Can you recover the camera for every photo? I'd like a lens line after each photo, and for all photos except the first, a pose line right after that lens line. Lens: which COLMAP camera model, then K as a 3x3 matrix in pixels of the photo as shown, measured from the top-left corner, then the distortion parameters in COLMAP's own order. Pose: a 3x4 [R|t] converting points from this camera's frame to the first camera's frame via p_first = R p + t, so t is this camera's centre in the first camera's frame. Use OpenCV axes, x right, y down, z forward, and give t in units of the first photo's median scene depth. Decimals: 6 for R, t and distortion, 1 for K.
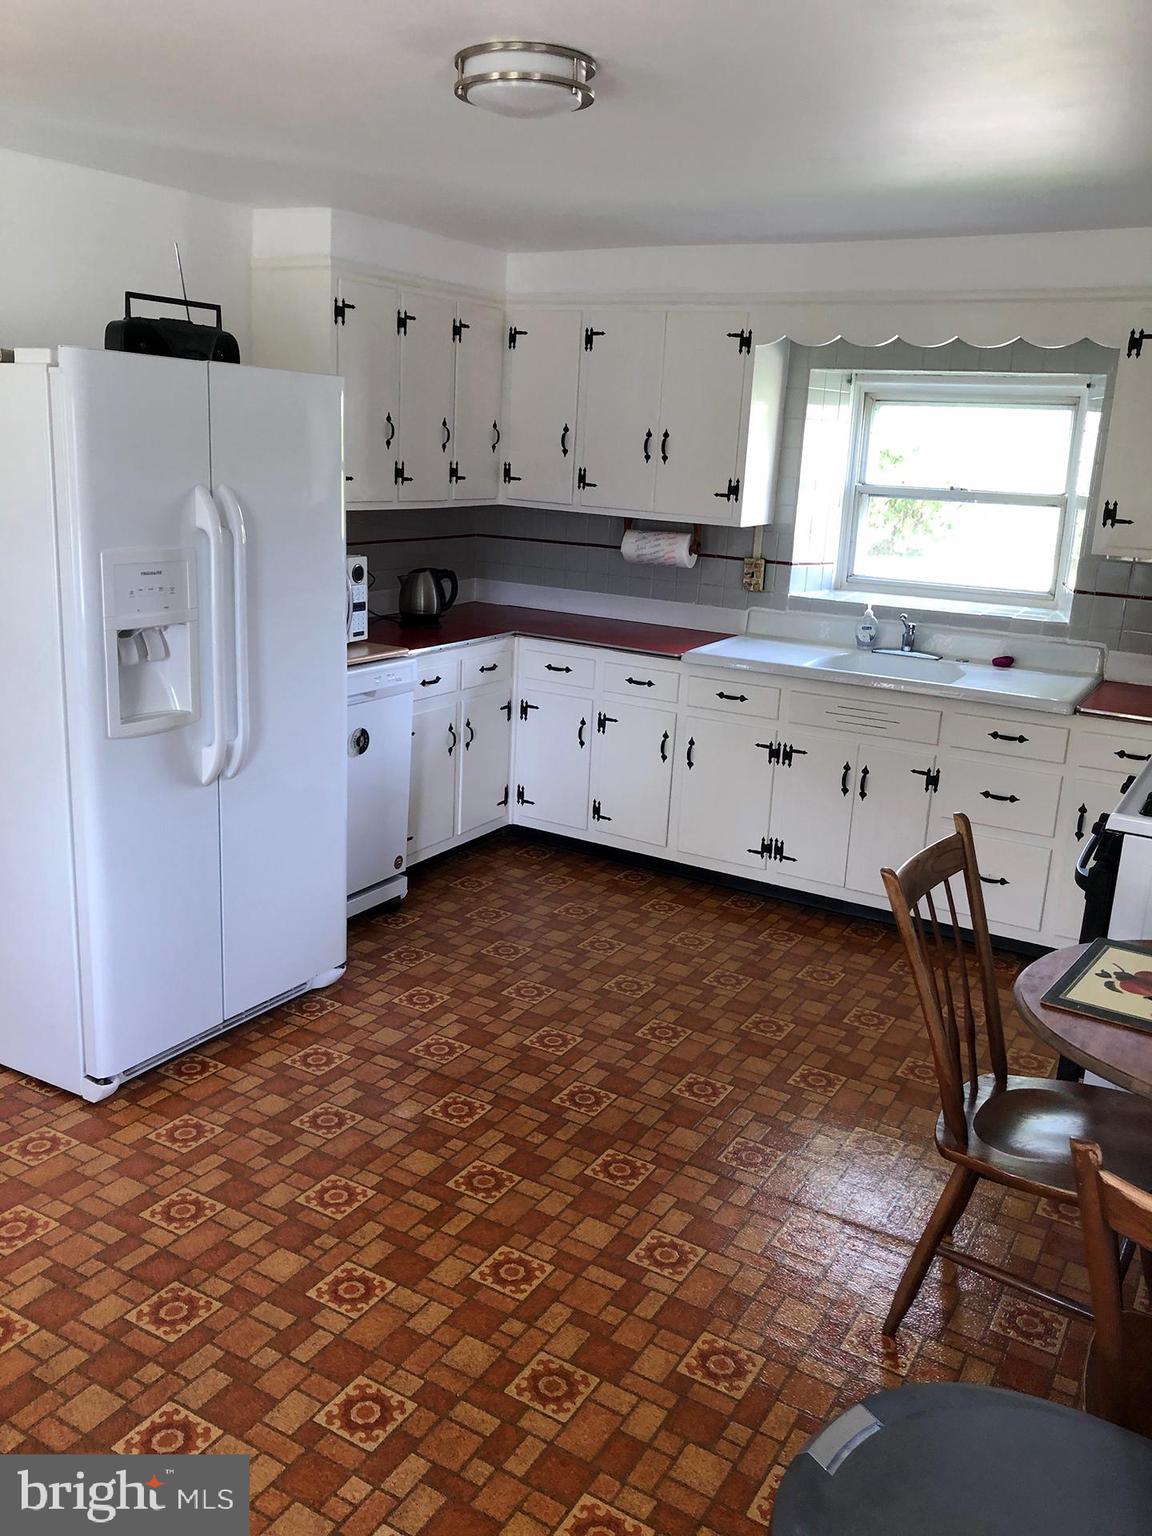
lens RADIAL K [[1258.3, 0, 577.7], [0, 1258.3, 771.6], [0, 0, 1]] dist [0.049446, -0.031578]
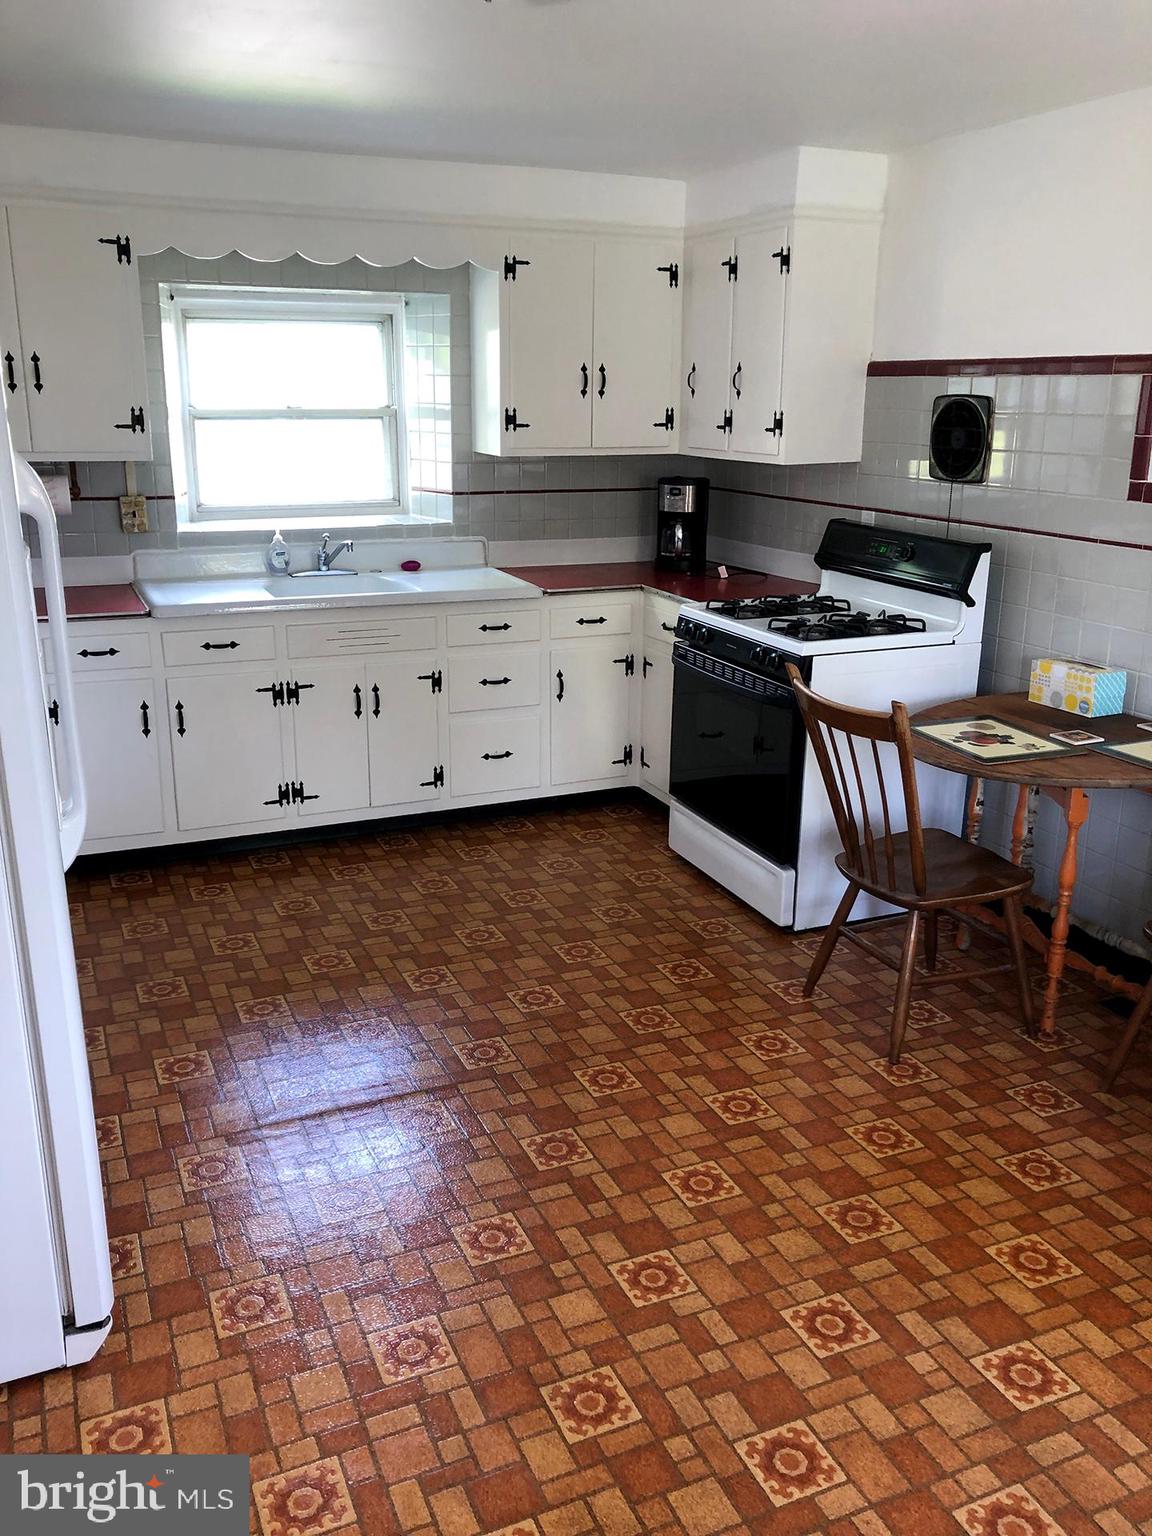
lens RADIAL K [[1258.3, 0, 576.9], [0, 1258.3, 764.3], [0, 0, 1]] dist [0.049446, -0.031578]
pose [[0.585915, -0.268947, 0.764442, -0.480799], [0.225541, 0.960170, 0.164940, -0.074579], [-0.778354, 0.075773, 0.623236, 0.245350]]
